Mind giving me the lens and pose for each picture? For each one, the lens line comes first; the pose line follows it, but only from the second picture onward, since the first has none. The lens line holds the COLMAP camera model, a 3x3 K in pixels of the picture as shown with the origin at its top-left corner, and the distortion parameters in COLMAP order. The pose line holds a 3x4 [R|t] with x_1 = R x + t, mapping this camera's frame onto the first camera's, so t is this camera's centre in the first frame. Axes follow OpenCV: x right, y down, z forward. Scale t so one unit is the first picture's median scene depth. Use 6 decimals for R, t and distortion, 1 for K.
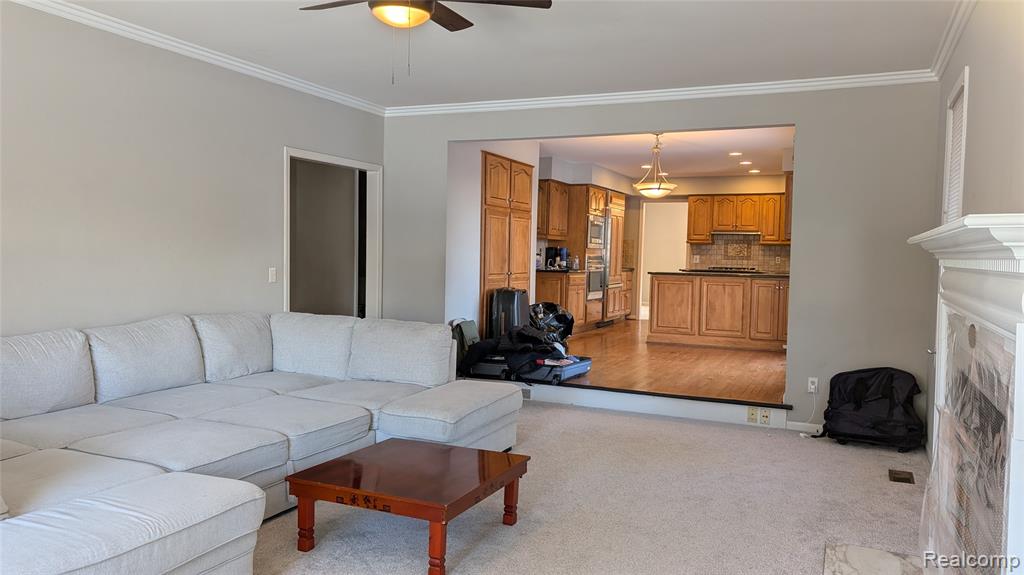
lens RADIAL K [[751.2, 0, 501.8], [0, 751.2, 293.5], [0, 0, 1]] dist [0.038528, -0.046145]
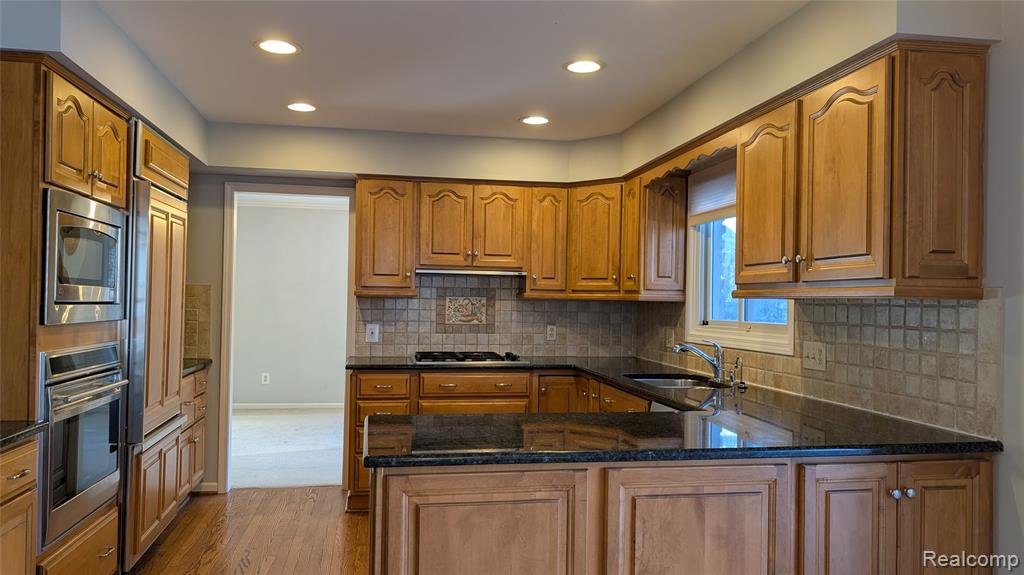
lens RADIAL K [[751.2, 0, 513.6], [0, 751.2, 297.2], [0, 0, 1]] dist [0.038528, -0.046145]
pose [[0.819708, -0.005220, 0.572758, 0.098727], [0.031436, 0.998861, -0.035887, -0.056536], [-0.571918, 0.047422, 0.818939, 0.720689]]
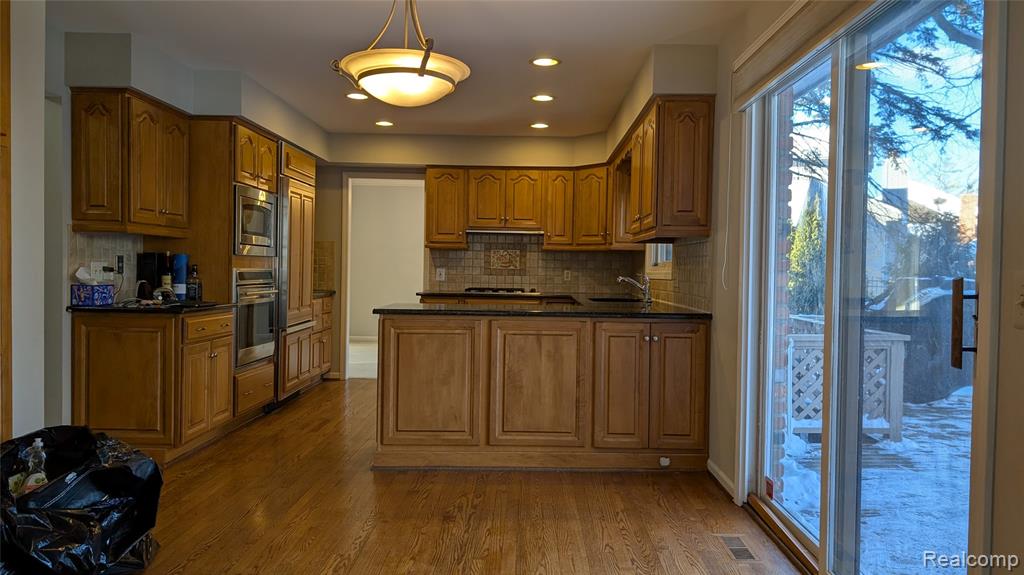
lens RADIAL K [[751.2, 0, 525.8], [0, 751.2, 289.8], [0, 0, 1]] dist [0.038528, -0.046145]
pose [[0.908438, -0.017203, 0.417665, 0.081648], [0.024199, 0.999641, -0.011460, -0.029239], [-0.417318, 0.020518, 0.908529, 0.500529]]
